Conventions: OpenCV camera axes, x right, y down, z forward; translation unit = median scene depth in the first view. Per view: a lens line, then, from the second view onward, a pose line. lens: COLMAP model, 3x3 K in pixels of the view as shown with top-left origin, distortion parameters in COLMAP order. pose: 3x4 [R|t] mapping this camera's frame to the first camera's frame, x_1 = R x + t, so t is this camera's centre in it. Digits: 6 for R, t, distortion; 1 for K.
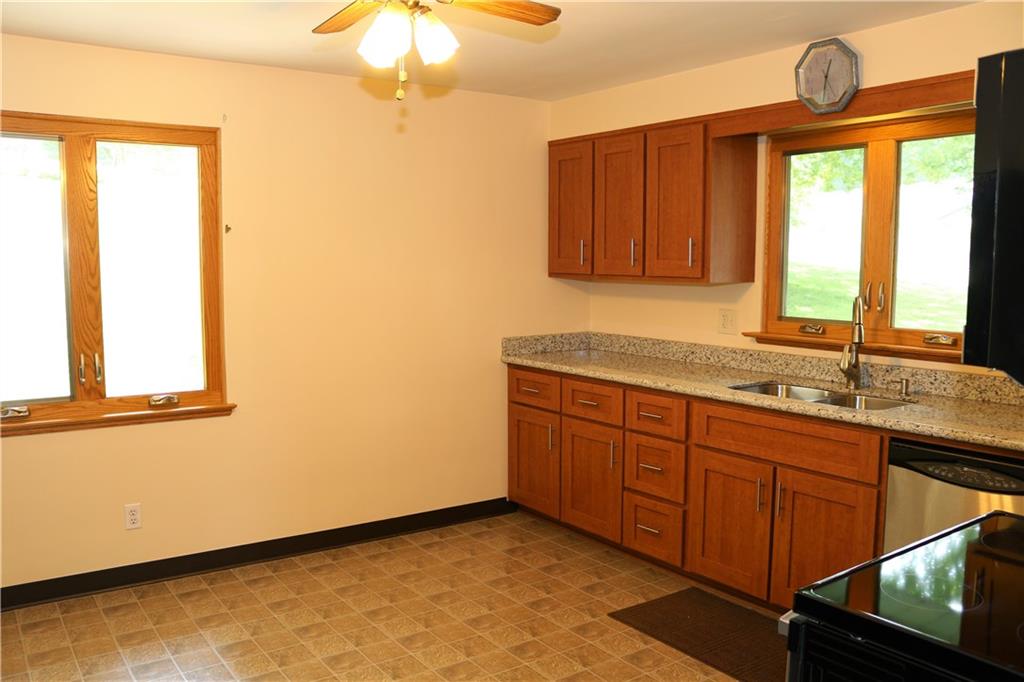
lens RADIAL K [[833.2, 0, 501.2], [0, 833.2, 343.5], [0, 0, 1]] dist [-0.102868, 0.056885]
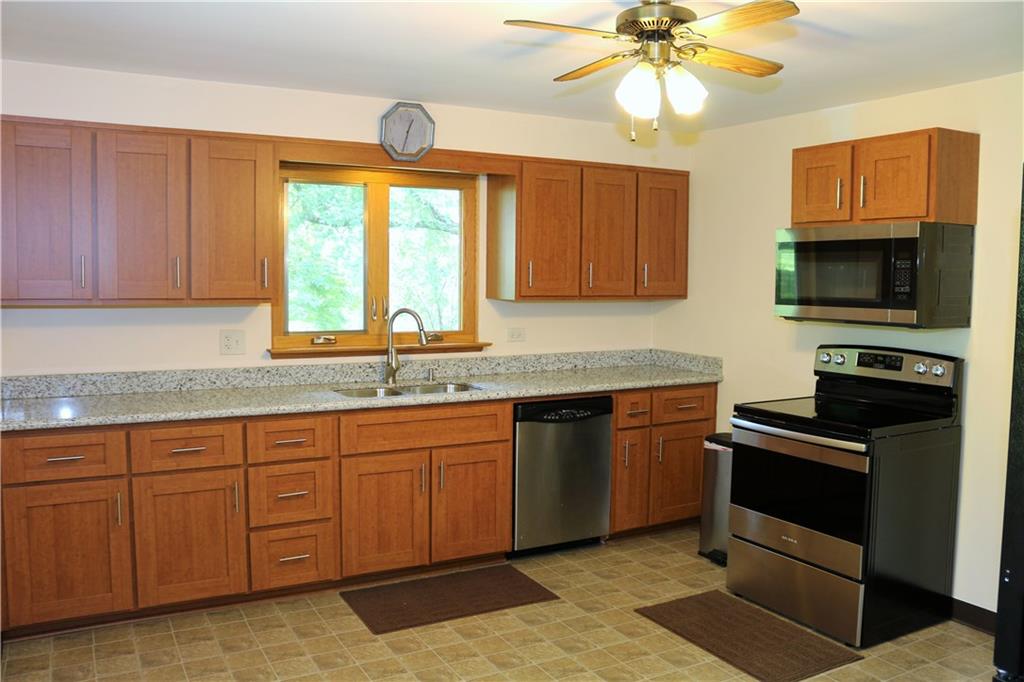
lens RADIAL K [[833.2, 0, 506.9], [0, 833.2, 340.4], [0, 0, 1]] dist [-0.102868, 0.056885]
pose [[0.135849, -0.077121, 0.987723, -0.715689], [0.092357, 0.993610, 0.064878, -0.068203], [-0.986415, 0.082409, 0.142104, 0.590897]]
